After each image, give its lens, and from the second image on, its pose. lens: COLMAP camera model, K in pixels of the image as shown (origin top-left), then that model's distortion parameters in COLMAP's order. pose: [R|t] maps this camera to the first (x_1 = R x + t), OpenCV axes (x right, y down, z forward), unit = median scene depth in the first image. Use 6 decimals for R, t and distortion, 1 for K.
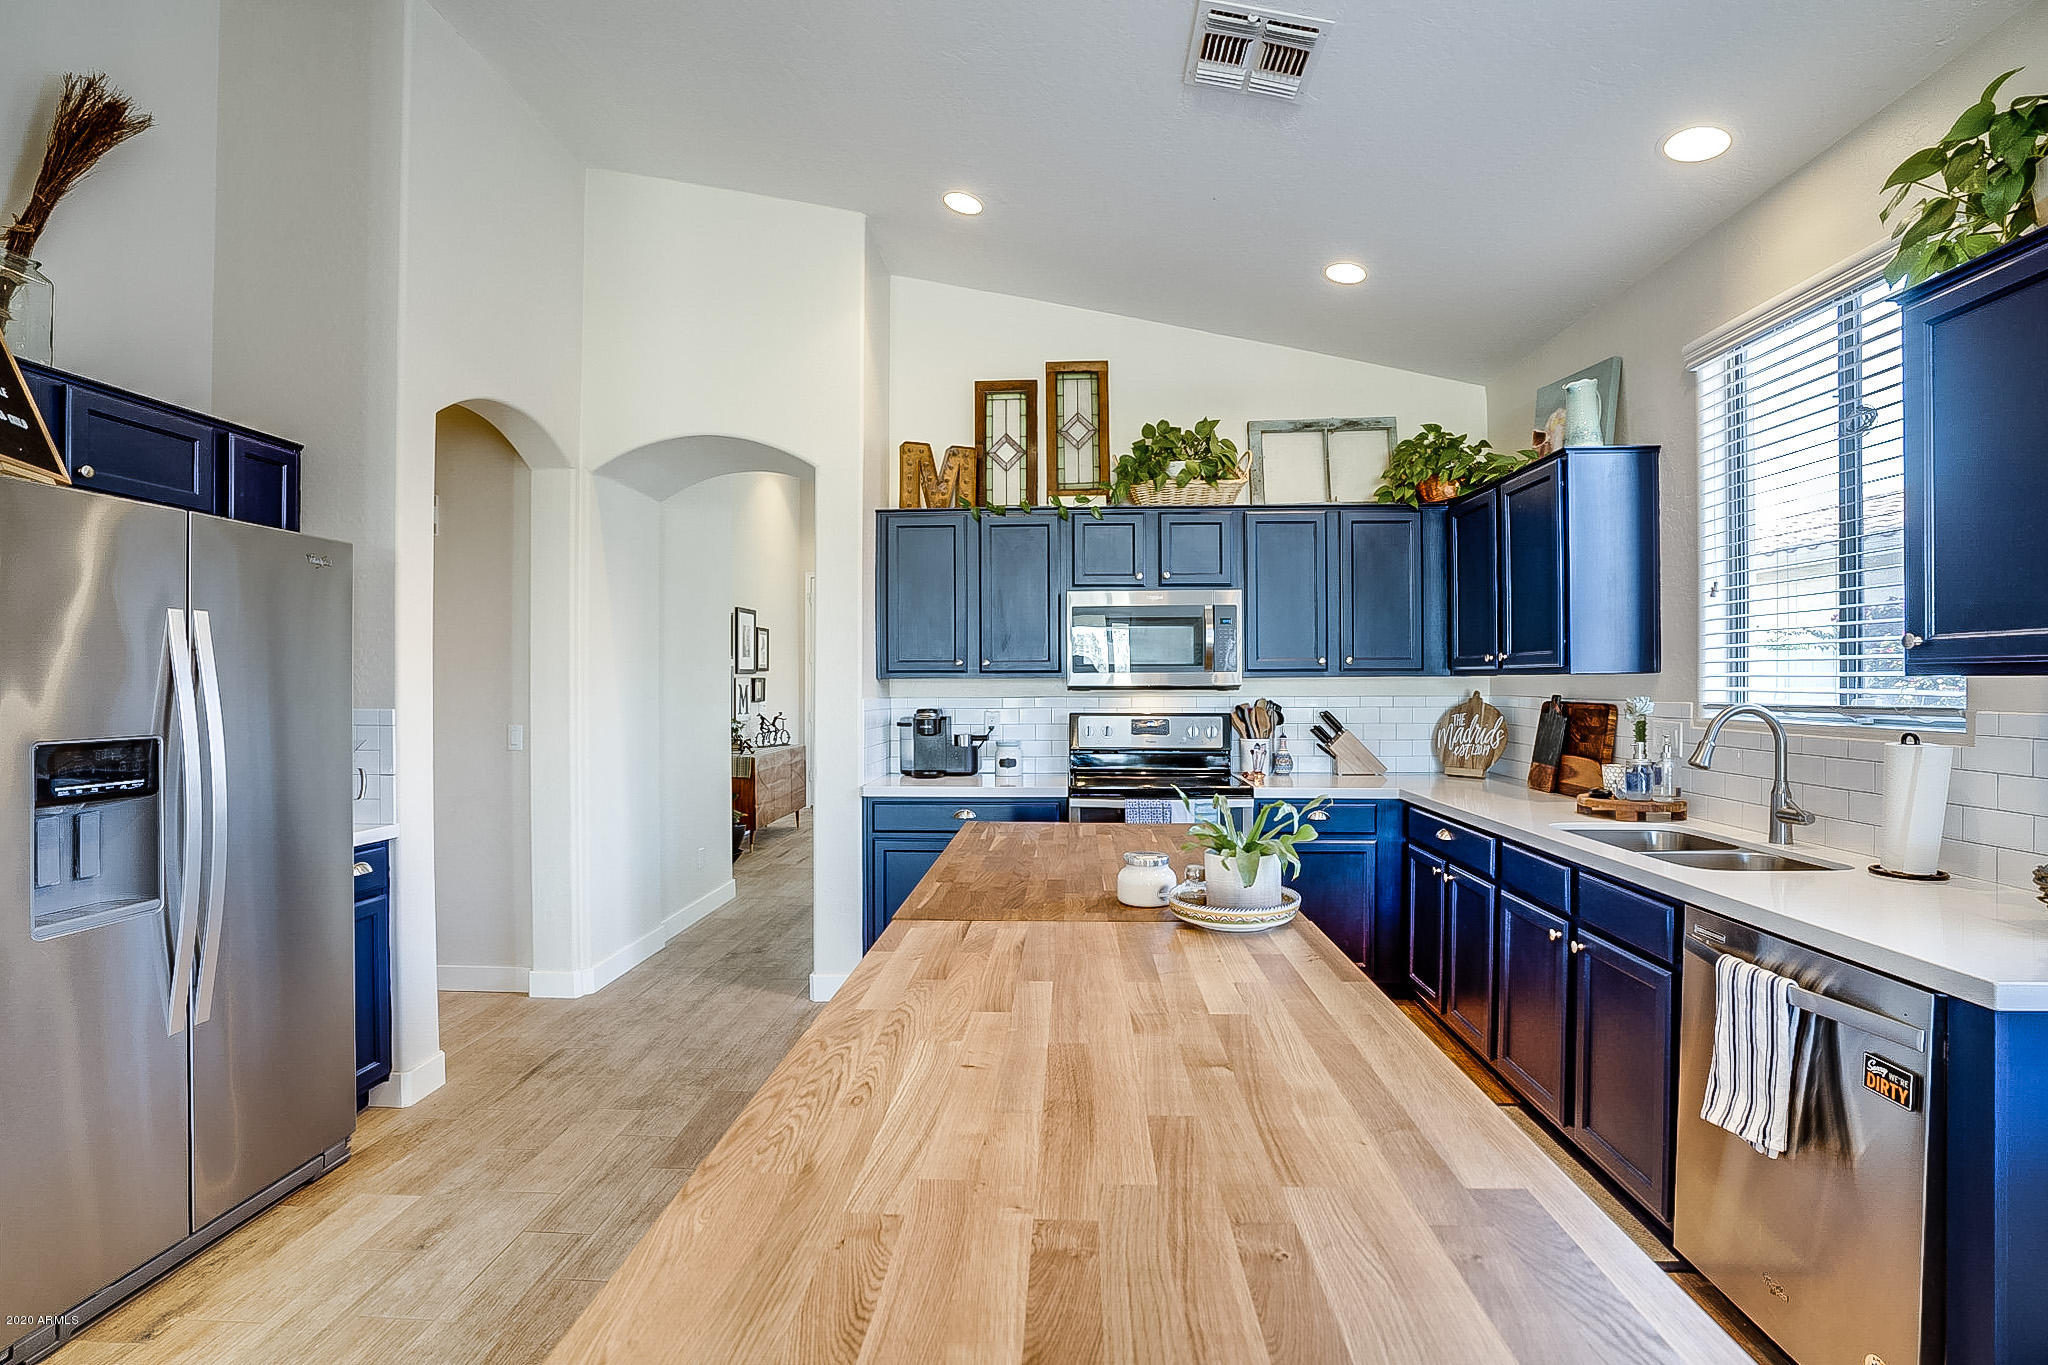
lens RADIAL K [[1007.9, 0, 1002.3], [0, 1007.9, 681.0], [0, 0, 1]] dist [-0.036190, 0.015990]
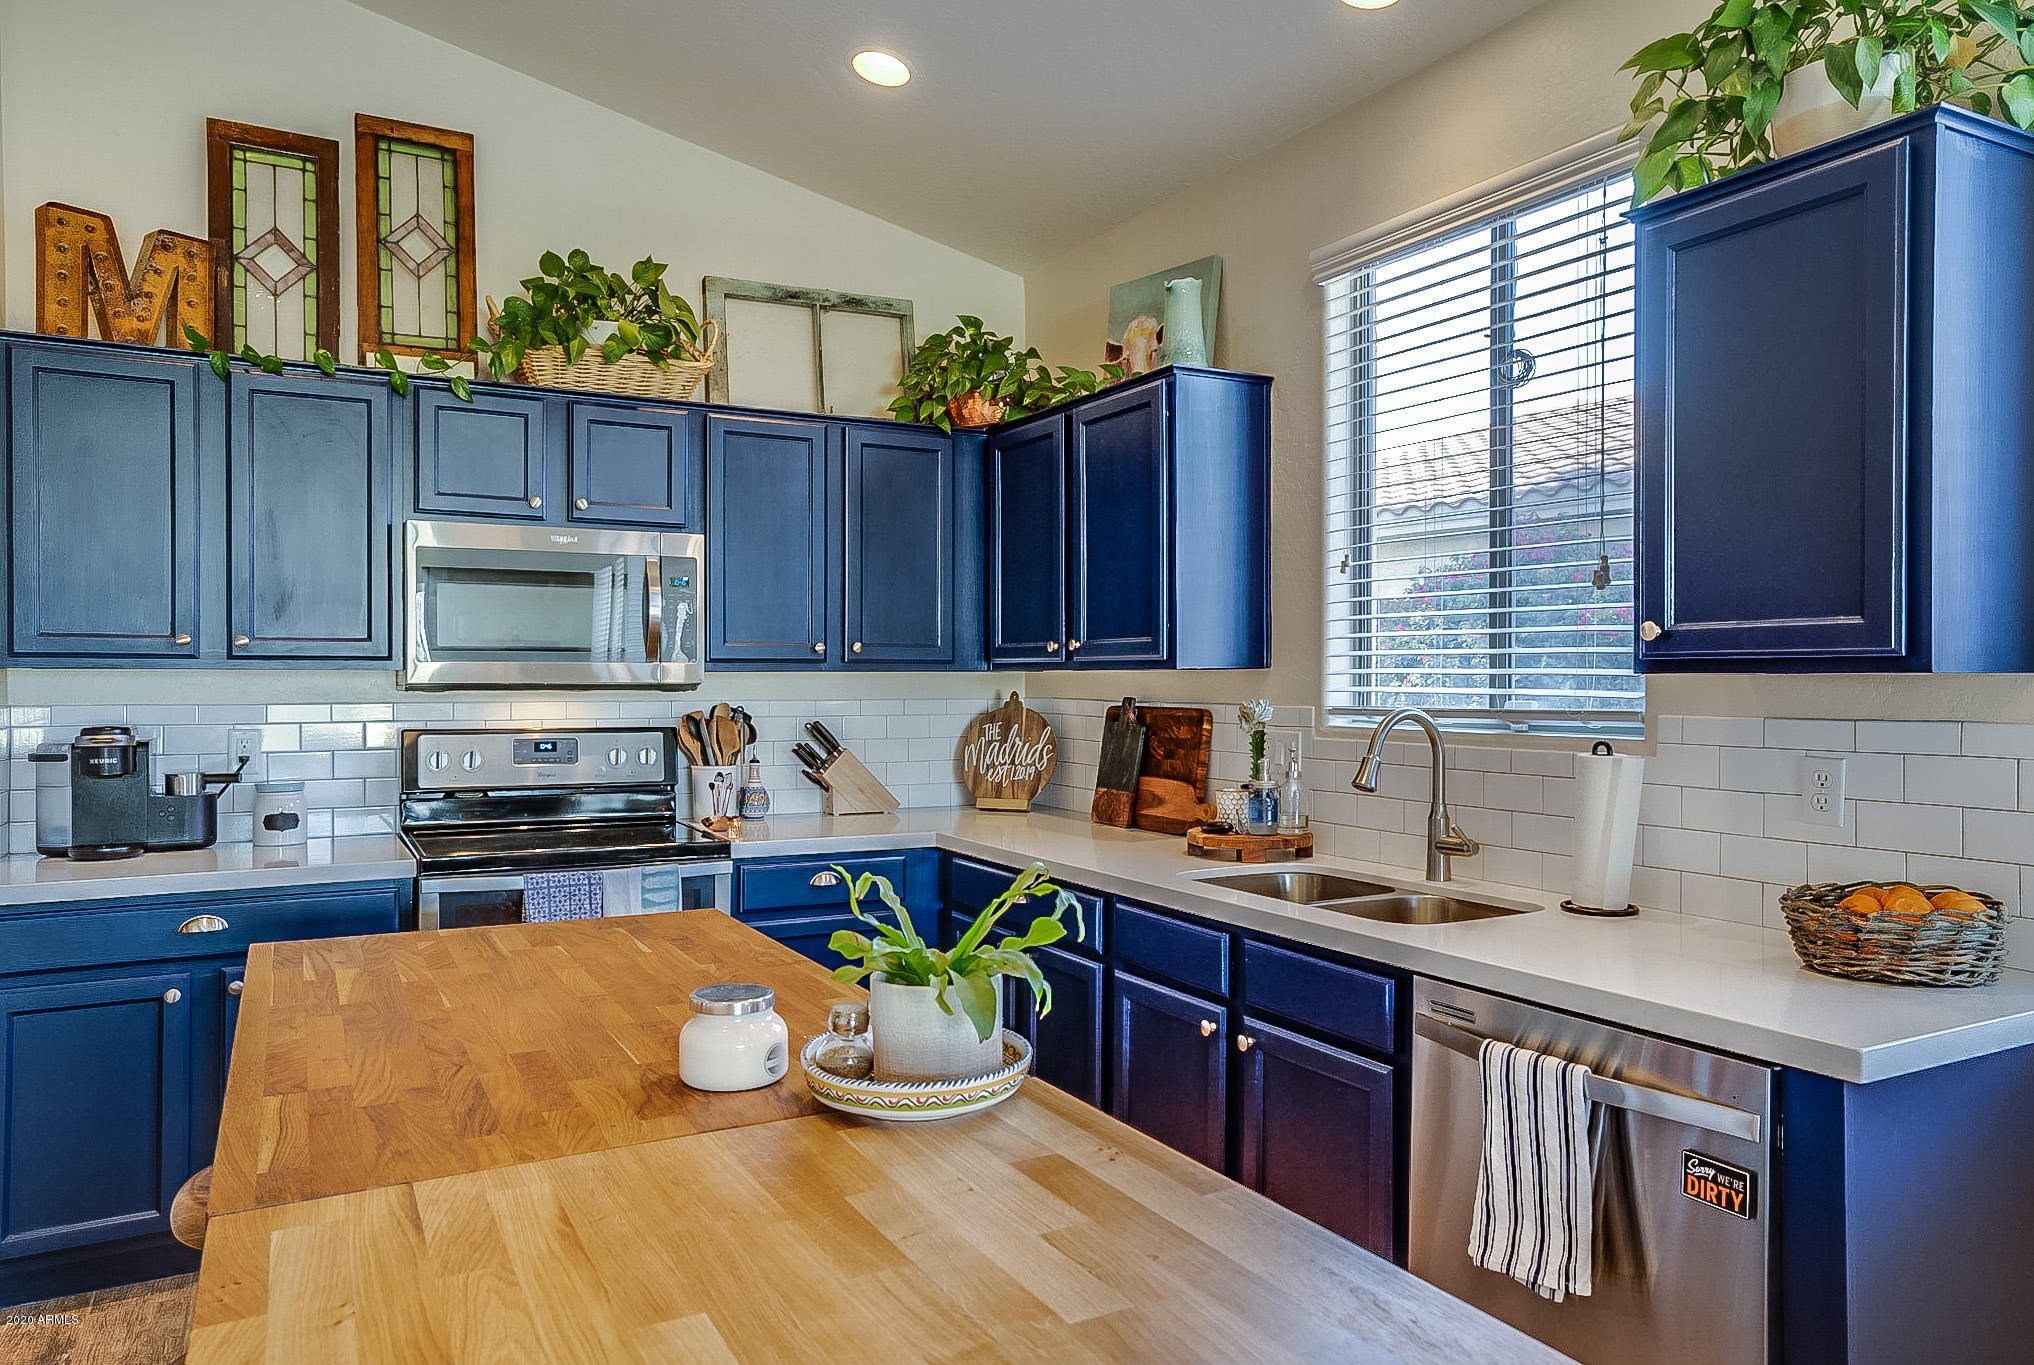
lens RADIAL K [[1395.9, 0, 1050.0], [0, 1395.9, 684.8], [0, 0, 1]] dist [-0.017423, 0.039093]
pose [[0.839223, 0.002984, 0.543780, -0.059718], [-0.005166, 0.999984, 0.002487, 0.001818], [-0.543763, -0.004896, 0.839224, 0.132108]]
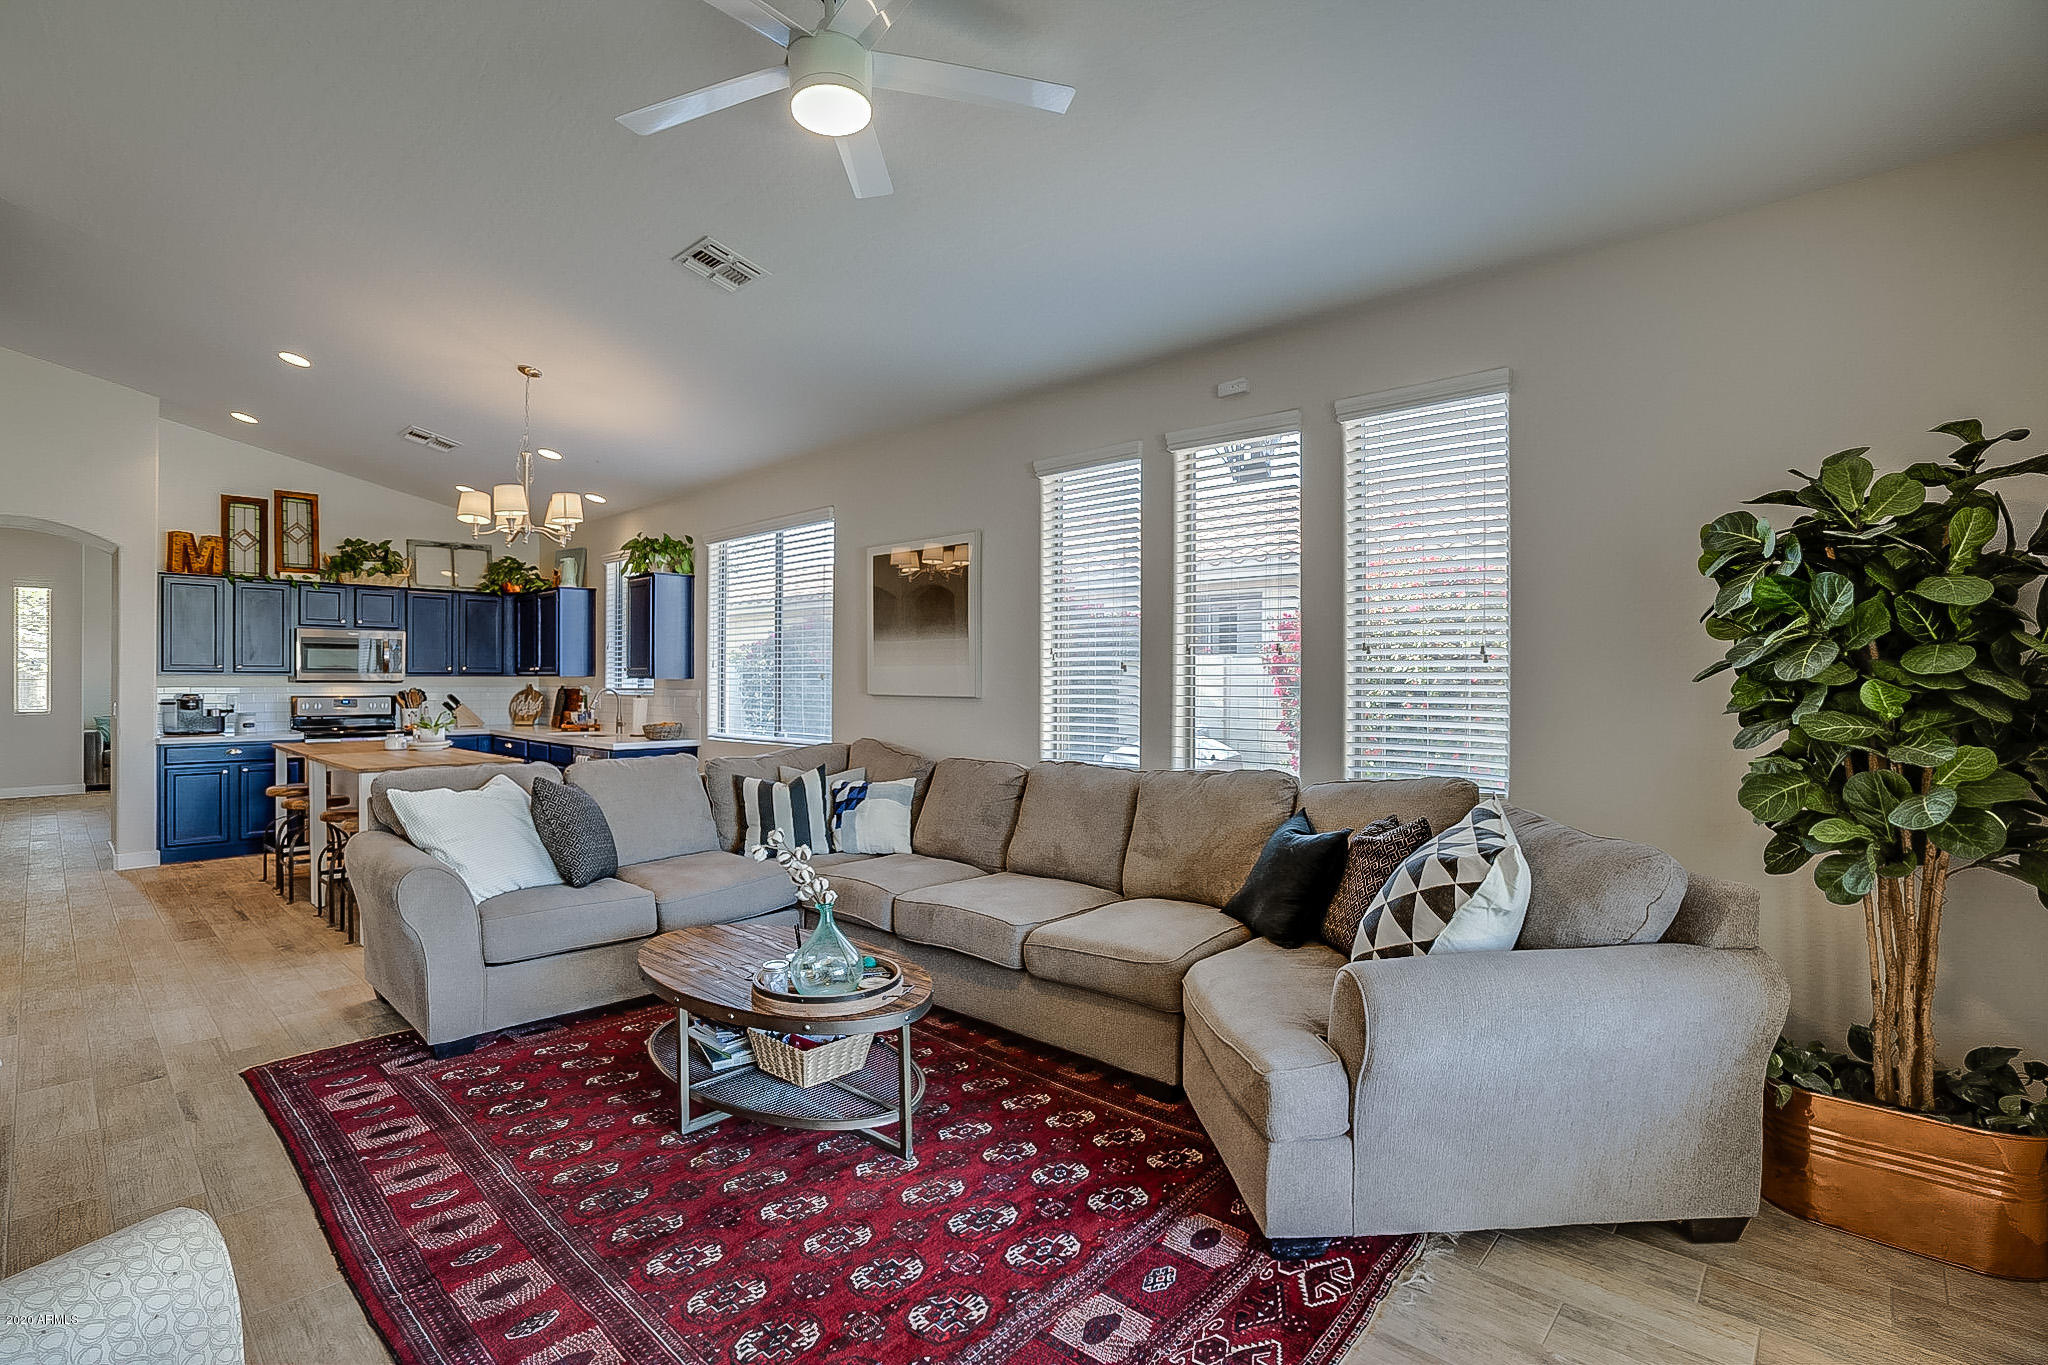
lens RADIAL K [[952.9, 0, 1032.2], [0, 952.9, 683.3], [0, 0, 1]] dist [-0.041438, 0.011765]
pose [[0.630715, 0.004341, 0.776002, -0.401094], [-0.007315, 0.999973, 0.000352, 0.000094], [-0.775980, -0.005898, 0.630730, -1.078316]]
